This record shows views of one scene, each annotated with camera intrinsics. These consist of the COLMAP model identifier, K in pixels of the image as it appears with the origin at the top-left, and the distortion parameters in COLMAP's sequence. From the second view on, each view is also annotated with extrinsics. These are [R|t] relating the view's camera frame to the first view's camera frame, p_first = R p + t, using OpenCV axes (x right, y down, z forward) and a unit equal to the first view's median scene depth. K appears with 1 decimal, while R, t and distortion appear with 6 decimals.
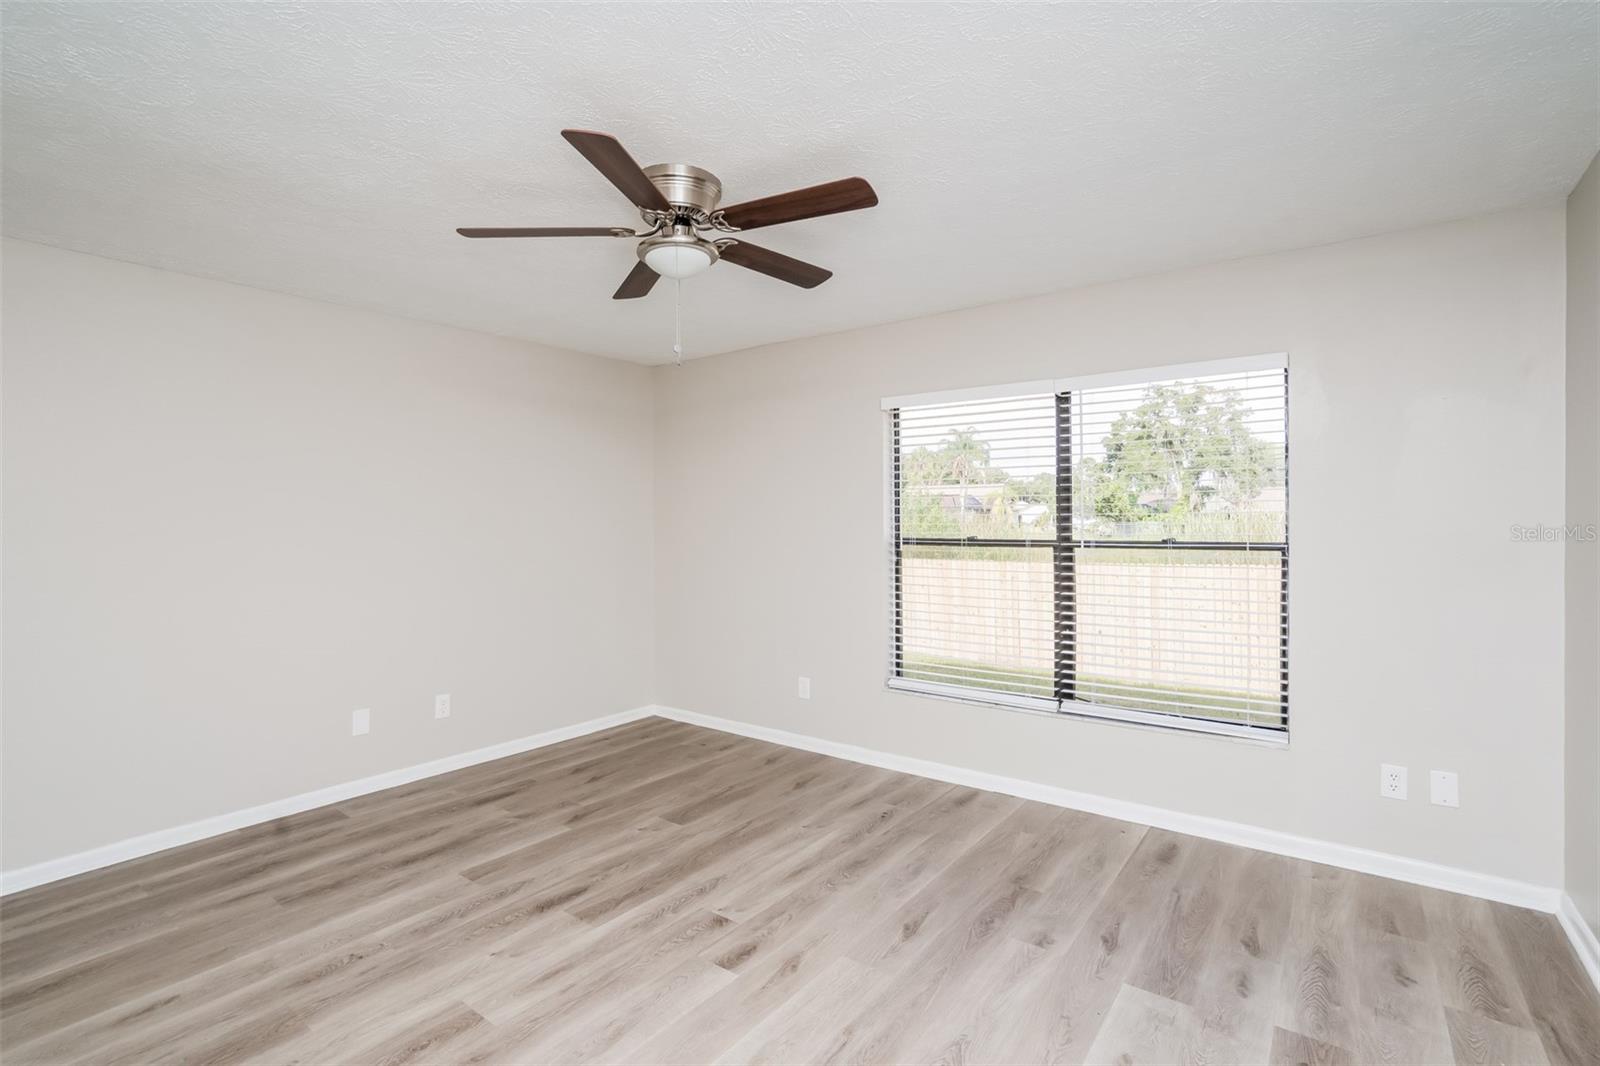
lens RADIAL K [[737.2, 0, 788.8], [0, 737.2, 535.5], [0, 0, 1]] dist [-0.023821, 0.000311]
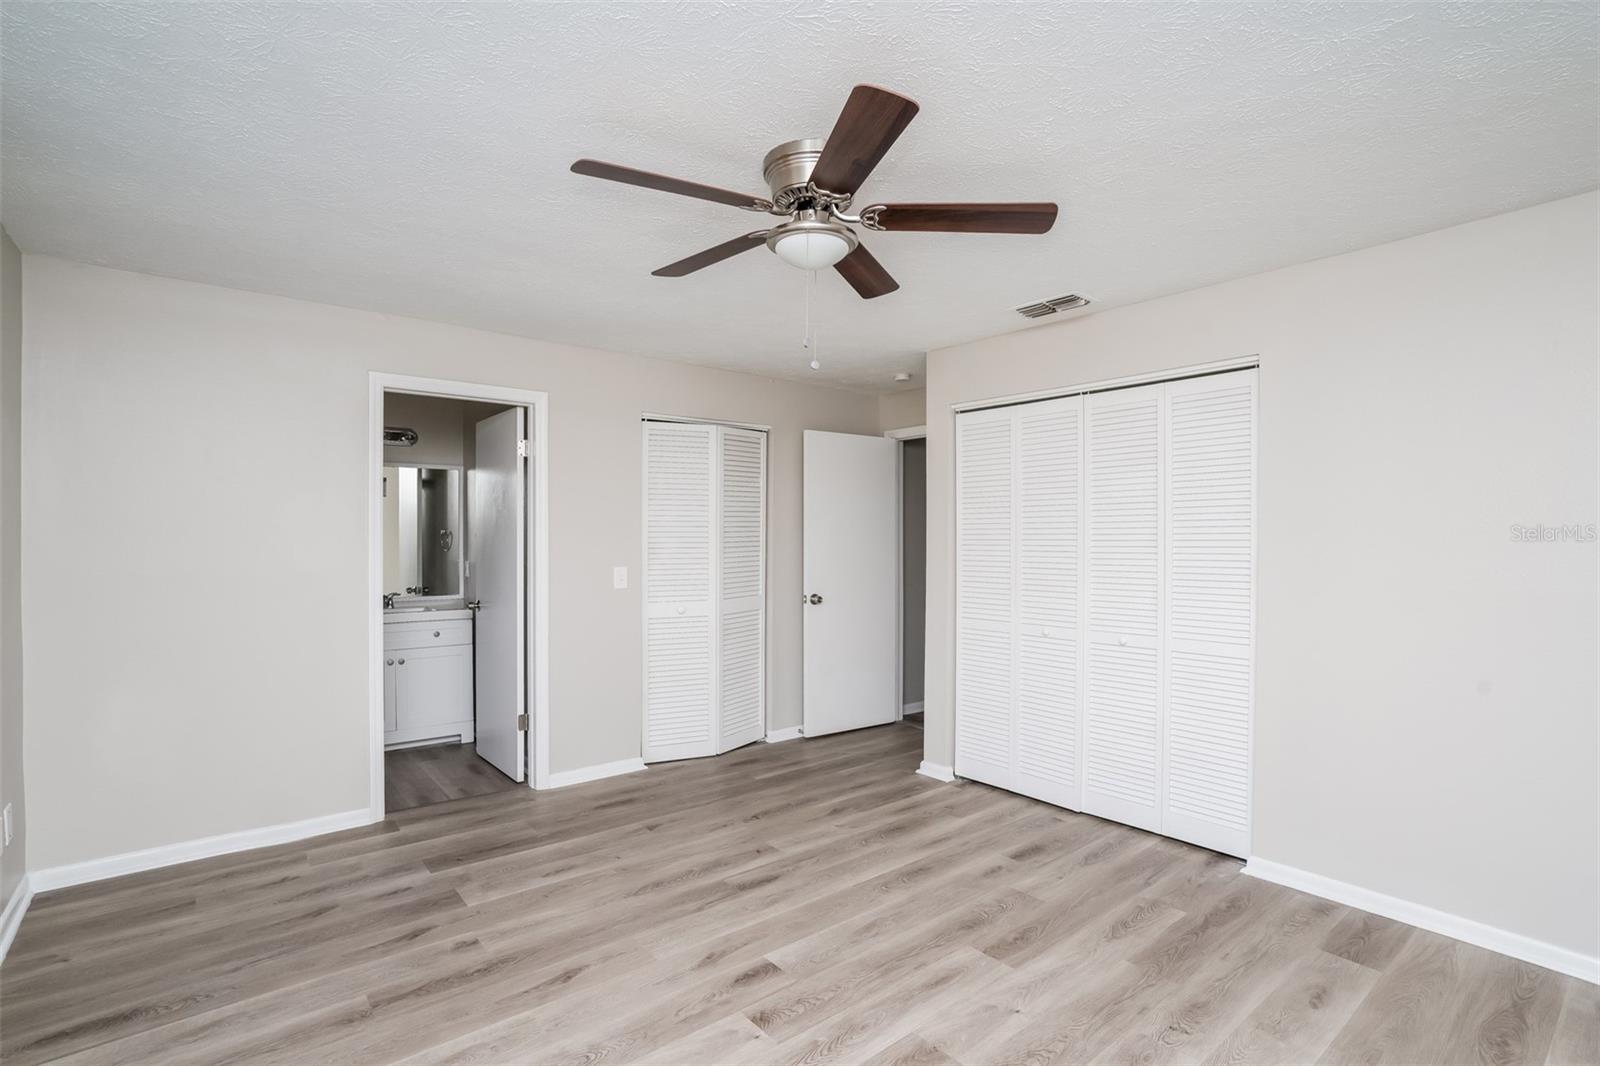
lens RADIAL K [[737.2, 0, 788.8], [0, 737.2, 535.5], [0, 0, 1]] dist [-0.023821, 0.000311]
pose [[-0.970269, 0.004392, 0.241990, -0.347228], [0.006282, 0.999955, 0.007040, -0.023513], [-0.241948, 0.008351, -0.970253, 1.914952]]
